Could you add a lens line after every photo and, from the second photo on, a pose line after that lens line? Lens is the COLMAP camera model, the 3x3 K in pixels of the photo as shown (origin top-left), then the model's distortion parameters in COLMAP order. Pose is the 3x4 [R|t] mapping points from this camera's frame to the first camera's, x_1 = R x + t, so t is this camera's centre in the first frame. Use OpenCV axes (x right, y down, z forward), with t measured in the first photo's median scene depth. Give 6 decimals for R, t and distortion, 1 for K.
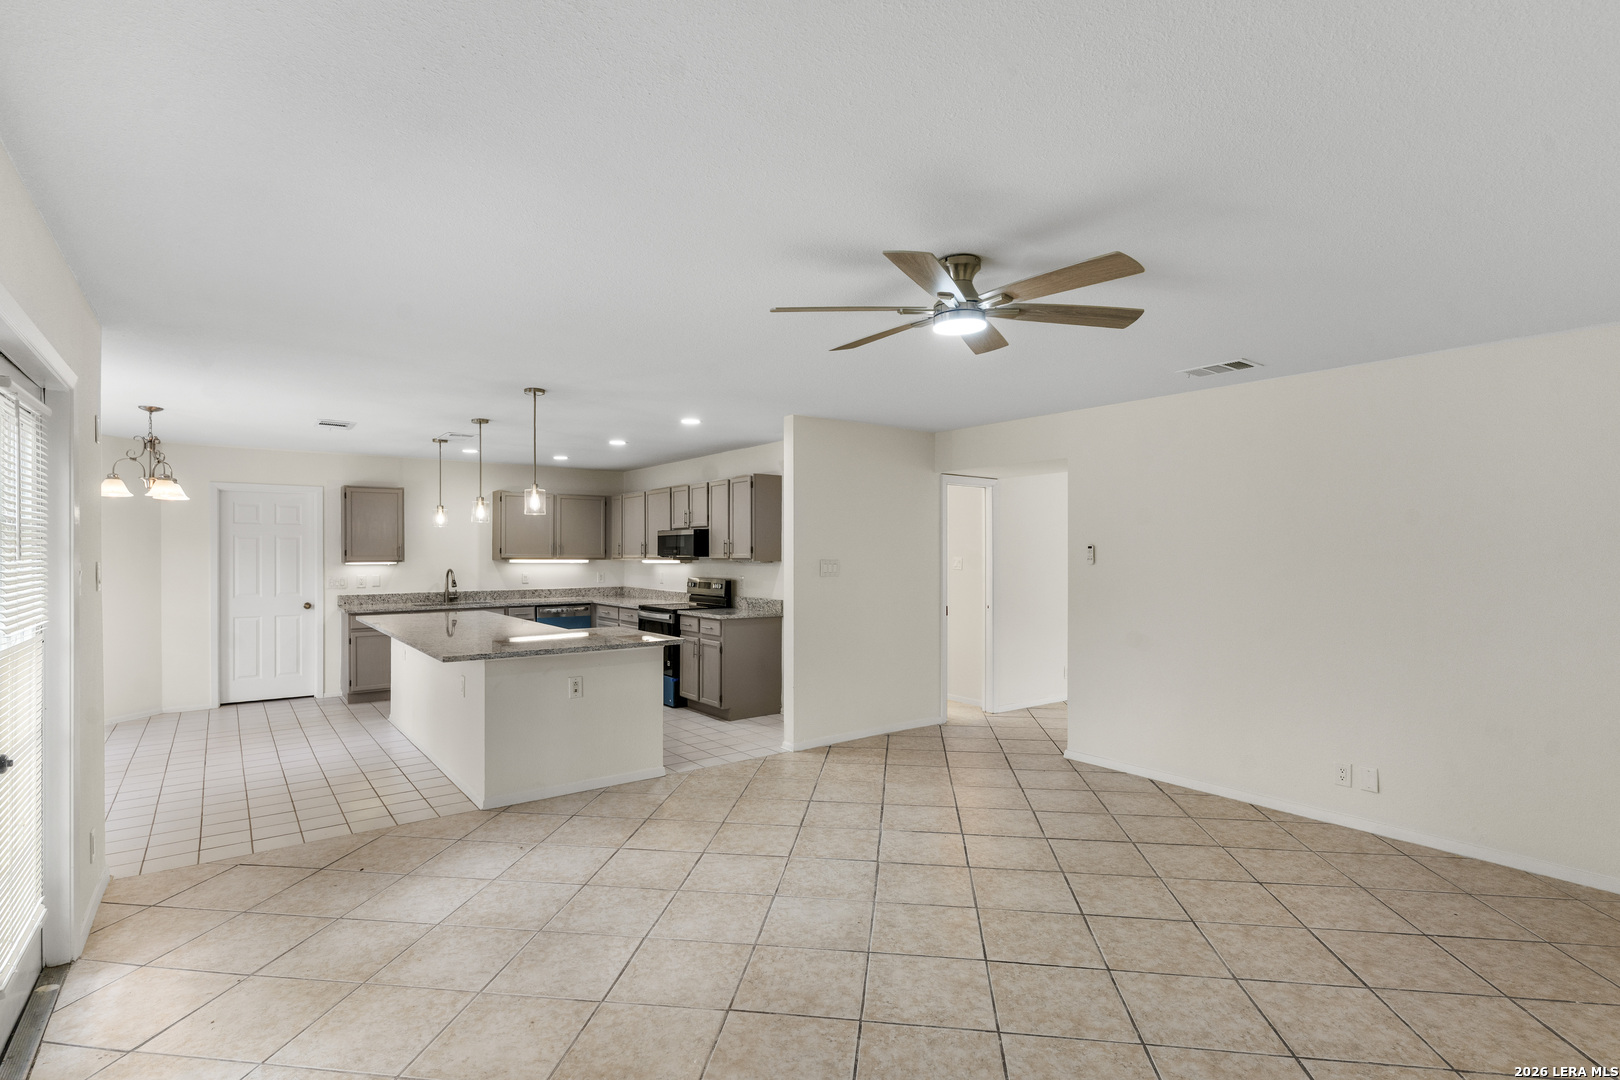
lens RADIAL K [[784.8, 0, 810.0], [0, 784.8, 540.0], [0, 0, 1]] dist [0.001990, 0.000199]
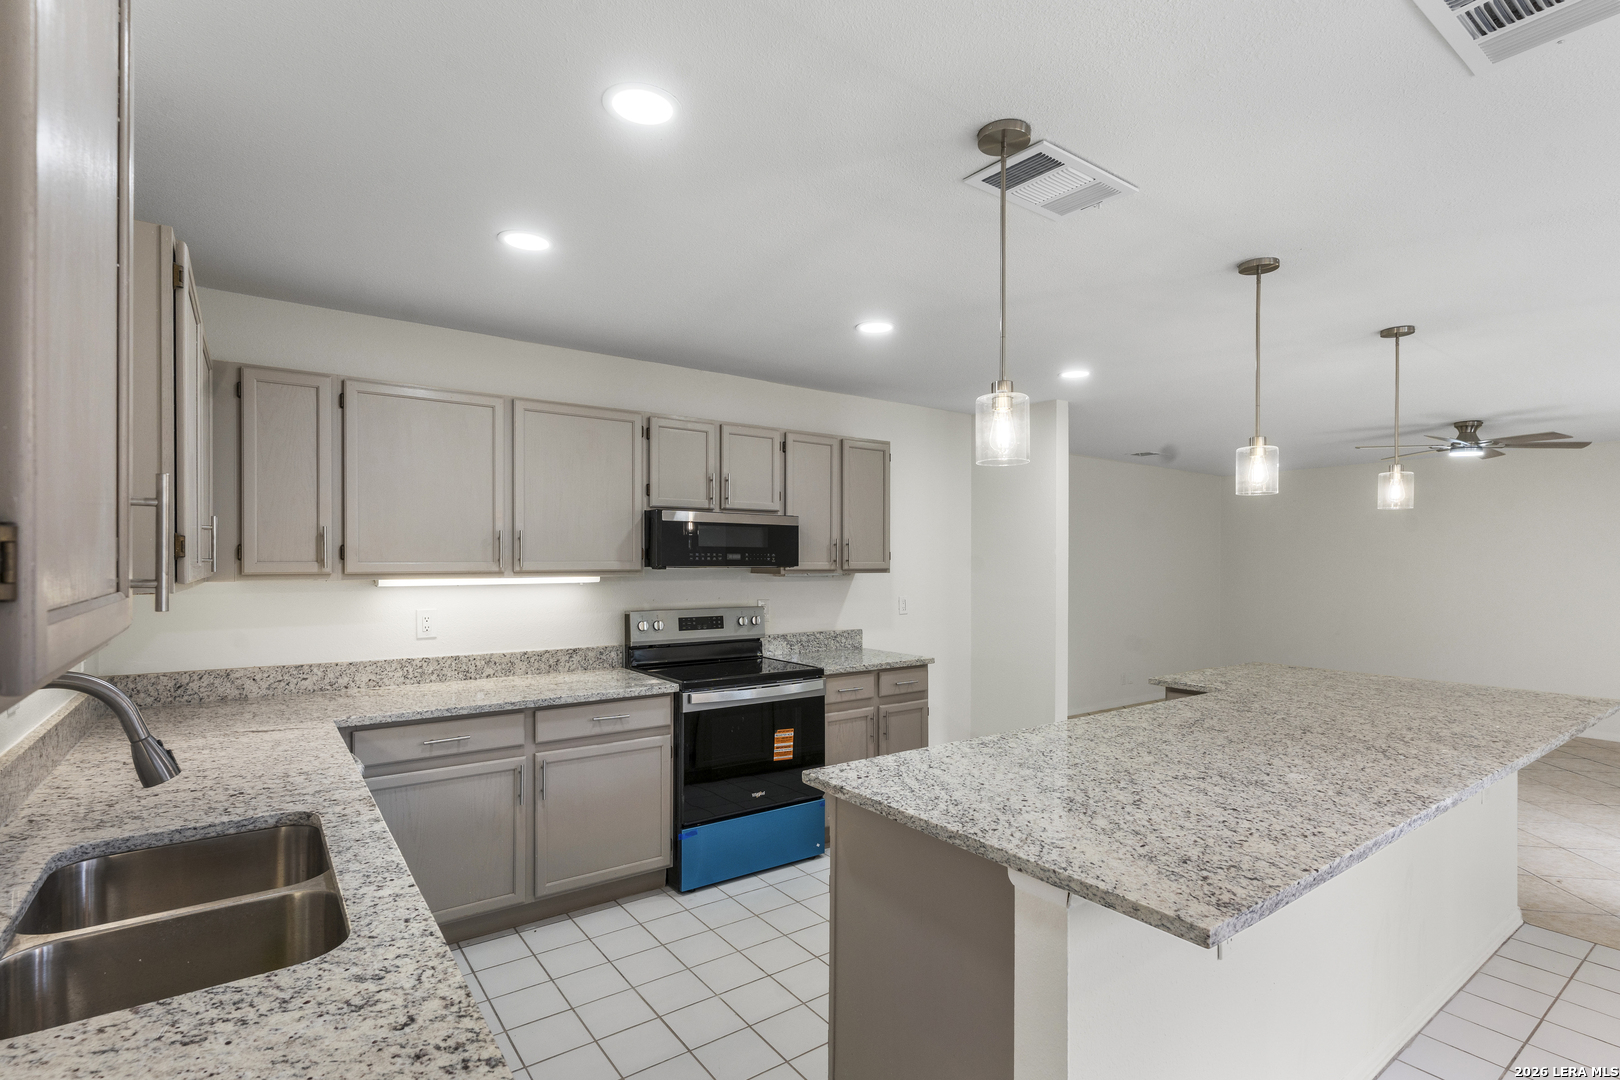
lens RADIAL K [[784.8, 0, 810.0], [0, 784.8, 540.0], [0, 0, 1]] dist [0.001990, 0.000199]
pose [[0.027599, 0.023839, 0.999335, -0.671744], [-0.019434, 0.999539, -0.023307, 0.014513], [-0.999430, -0.018777, 0.028049, 0.951983]]
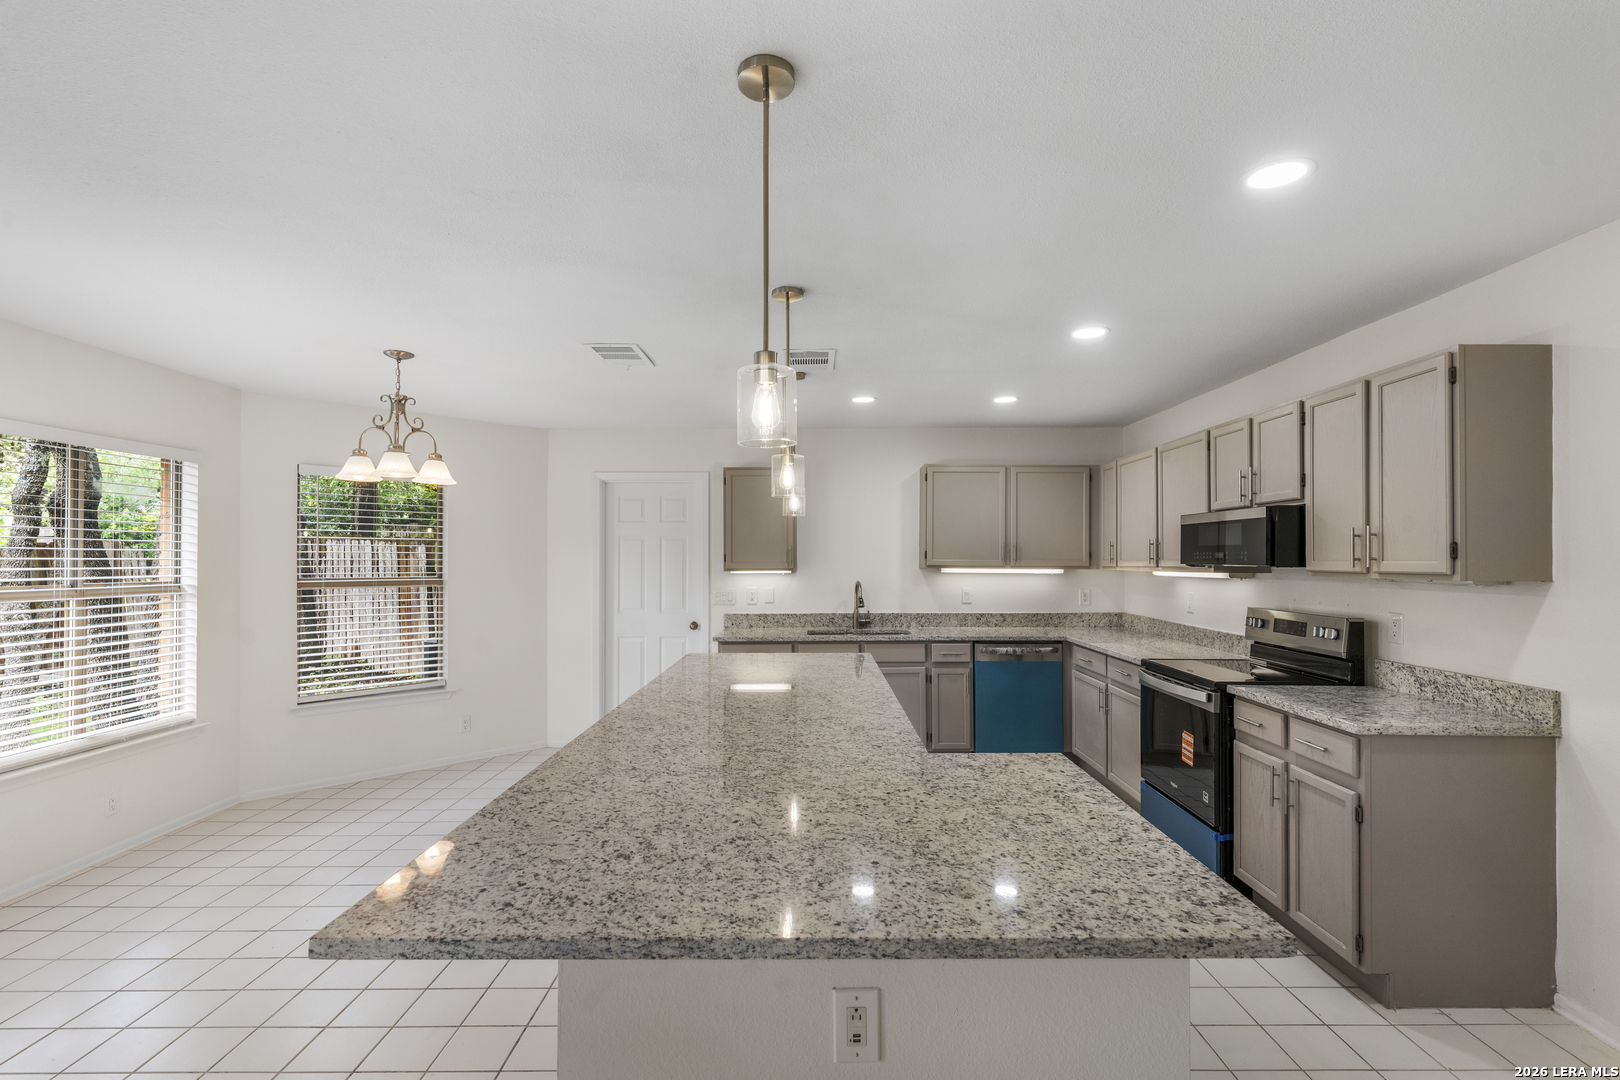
lens RADIAL K [[768.6, 0, 812.5], [0, 768.6, 557.4], [0, 0, 1]] dist [0.001366, 0.000474]
pose [[0.797991, 0.000068, -0.602670, -0.088000], [0.009652, 0.999870, 0.012893, 0.007363], [0.602593, -0.016105, 0.797886, 0.479071]]
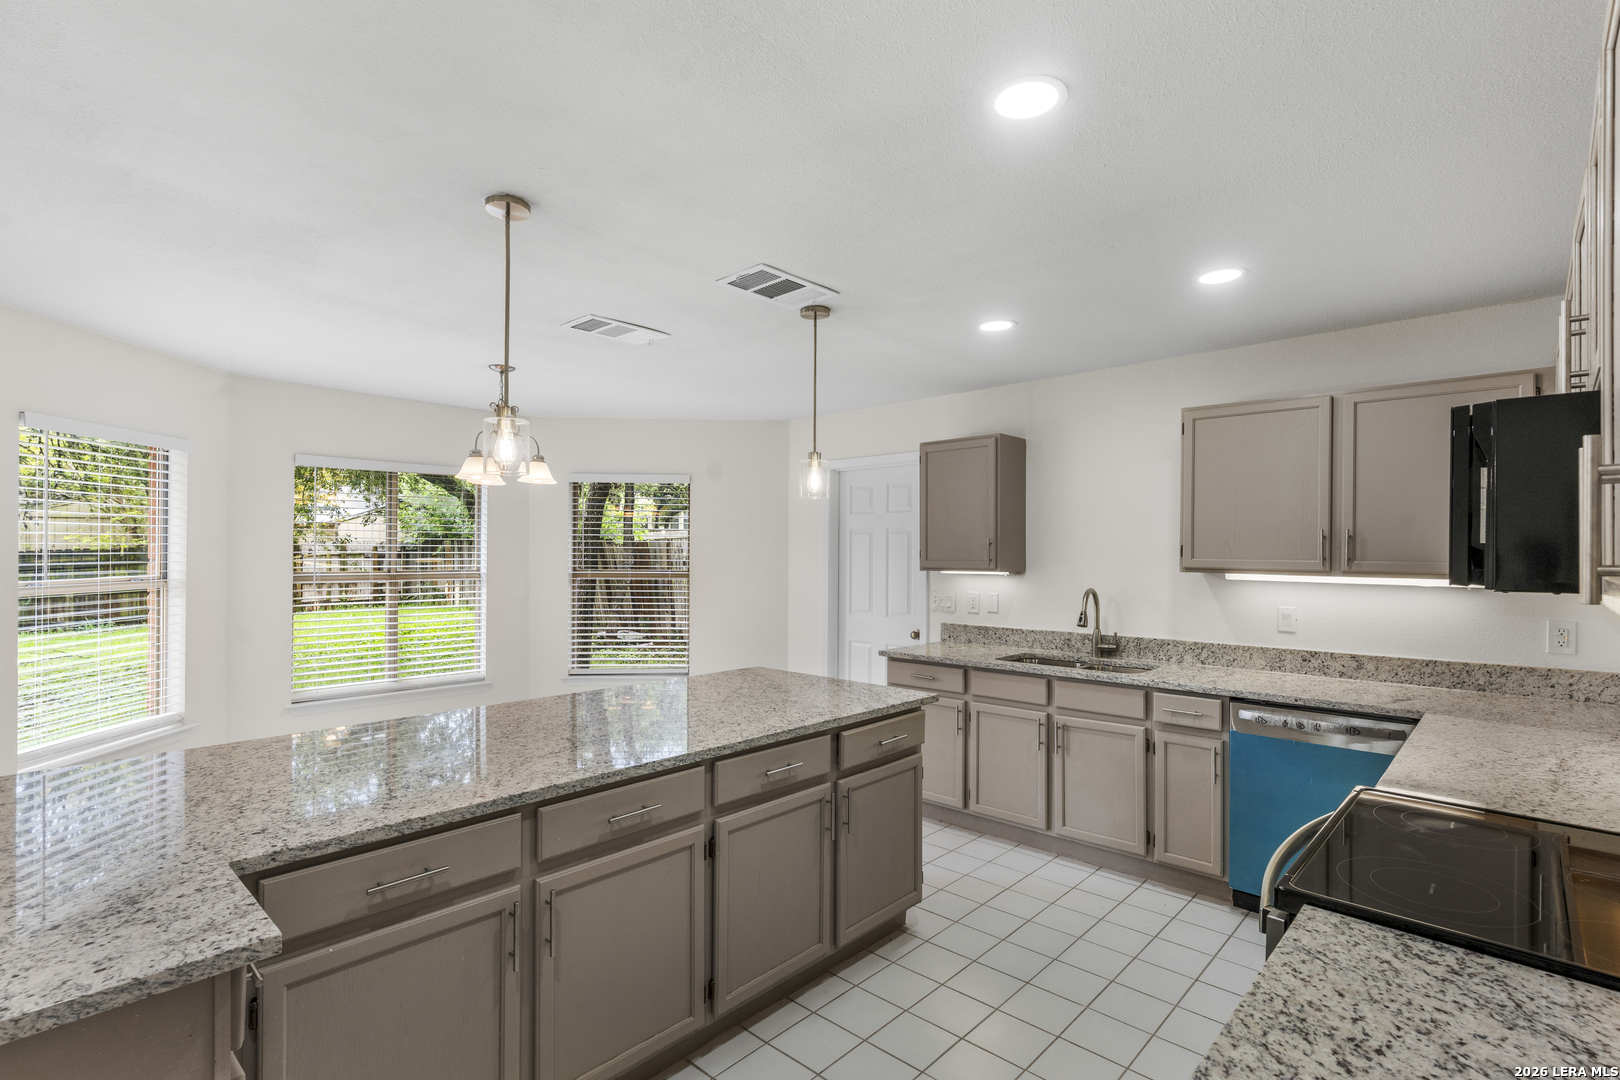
lens RADIAL K [[768.6, 0, 812.5], [0, 768.6, 557.4], [0, 0, 1]] dist [0.001366, 0.000474]
pose [[0.173757, 0.009402, -0.984744, -0.023060], [0.012567, 0.999852, 0.011763, 0.010895], [0.984708, -0.014419, 0.173613, 0.831503]]
